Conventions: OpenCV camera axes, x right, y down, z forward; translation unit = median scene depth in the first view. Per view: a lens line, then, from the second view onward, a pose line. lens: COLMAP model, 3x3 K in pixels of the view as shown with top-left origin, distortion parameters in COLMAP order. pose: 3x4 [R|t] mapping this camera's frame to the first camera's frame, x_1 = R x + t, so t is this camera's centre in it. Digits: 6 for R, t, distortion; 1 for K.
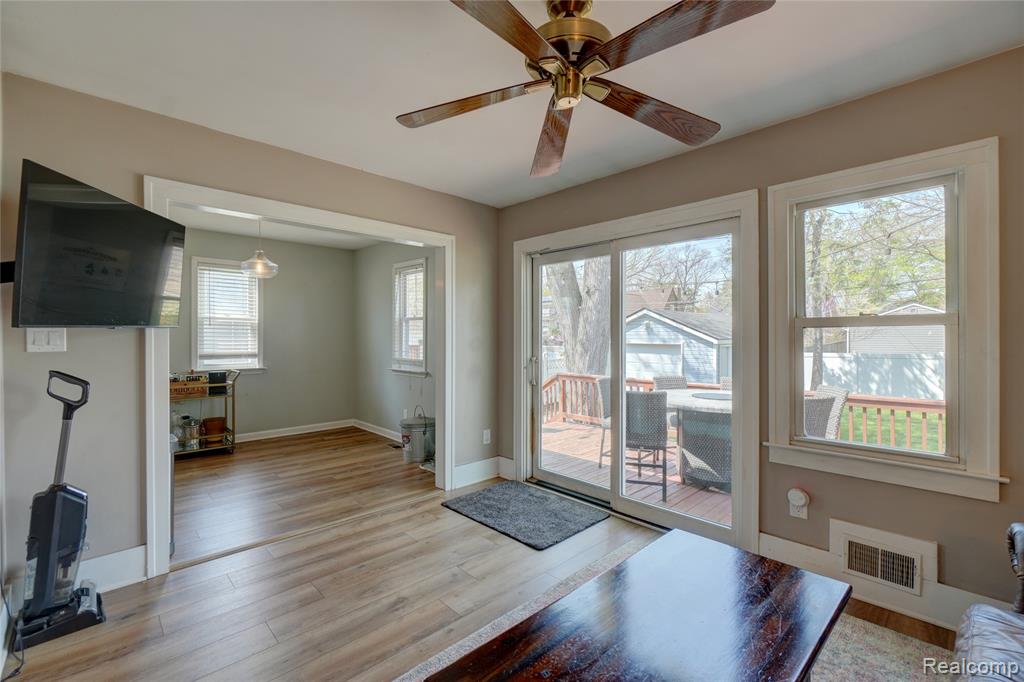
lens RADIAL K [[442.1, 0, 516.8], [0, 442.1, 340.9], [0, 0, 1]] dist [-0.009098, -0.000216]
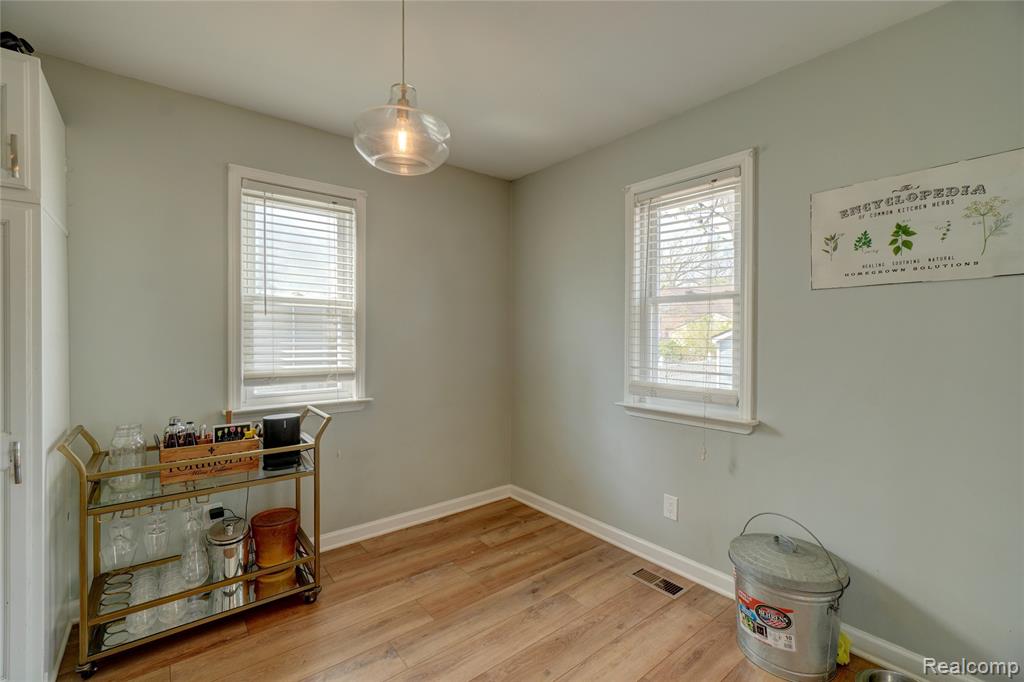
lens RADIAL K [[442.1, 0, 512.6], [0, 442.1, 338.9], [0, 0, 1]] dist [-0.009098, -0.000216]
pose [[0.995741, 0.000462, -0.092196, -0.388481], [-0.000475, 1.000000, -0.000113, -0.008092], [0.092196, 0.000156, 0.995741, 0.552038]]
